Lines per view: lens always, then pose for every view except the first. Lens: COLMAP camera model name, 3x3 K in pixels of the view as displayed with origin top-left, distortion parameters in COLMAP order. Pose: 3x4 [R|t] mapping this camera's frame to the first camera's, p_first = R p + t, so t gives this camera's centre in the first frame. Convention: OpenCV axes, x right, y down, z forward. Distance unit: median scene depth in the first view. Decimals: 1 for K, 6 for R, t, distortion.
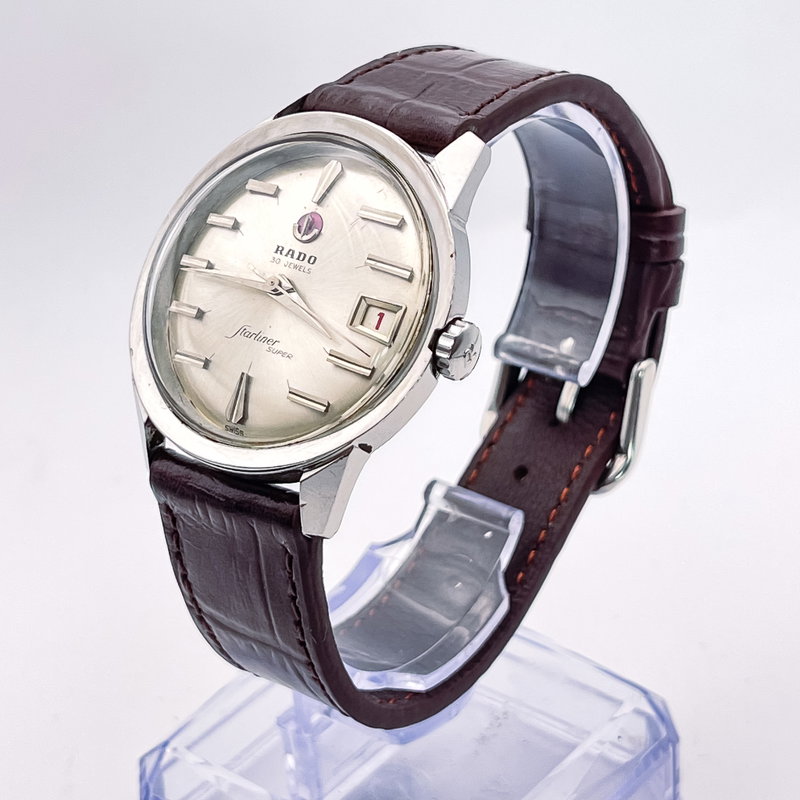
lens RADIAL K [[1851.4, 0, 401.8], [0, 1851.4, 402.1], [0, 0, 1]] dist [0.663513, 0.000000]
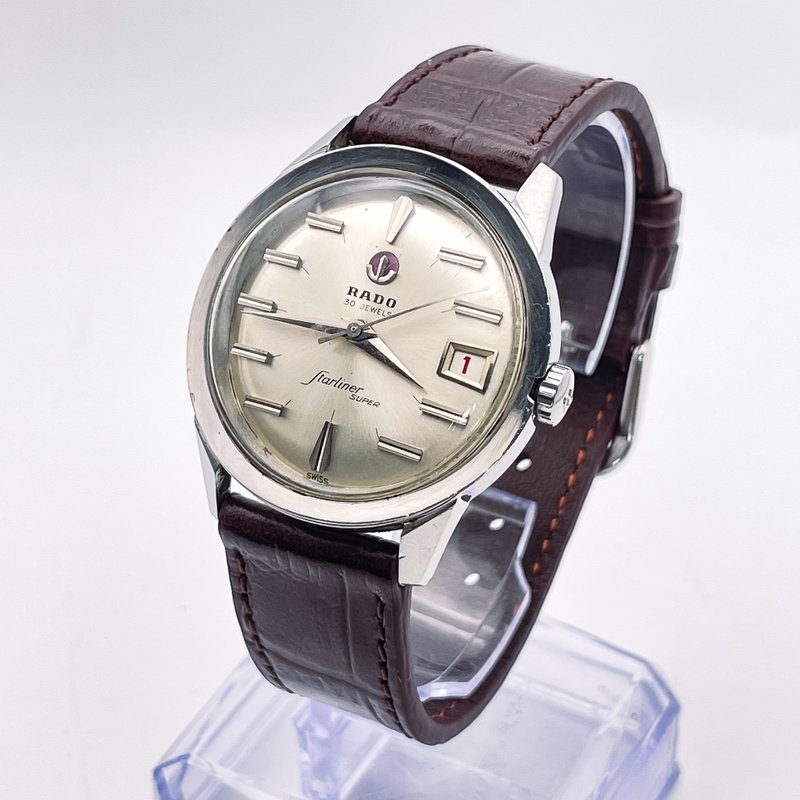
lens RADIAL K [[1851.4, 0, 402.8], [0, 1851.4, 400.7], [0, 0, 1]] dist [0.663513, 0.000000]
pose [[0.982598, -0.056527, 0.176935, -0.205771], [0.036670, 0.992855, 0.113550, -0.128555], [-0.182090, -0.105086, 0.977650, 0.039848]]
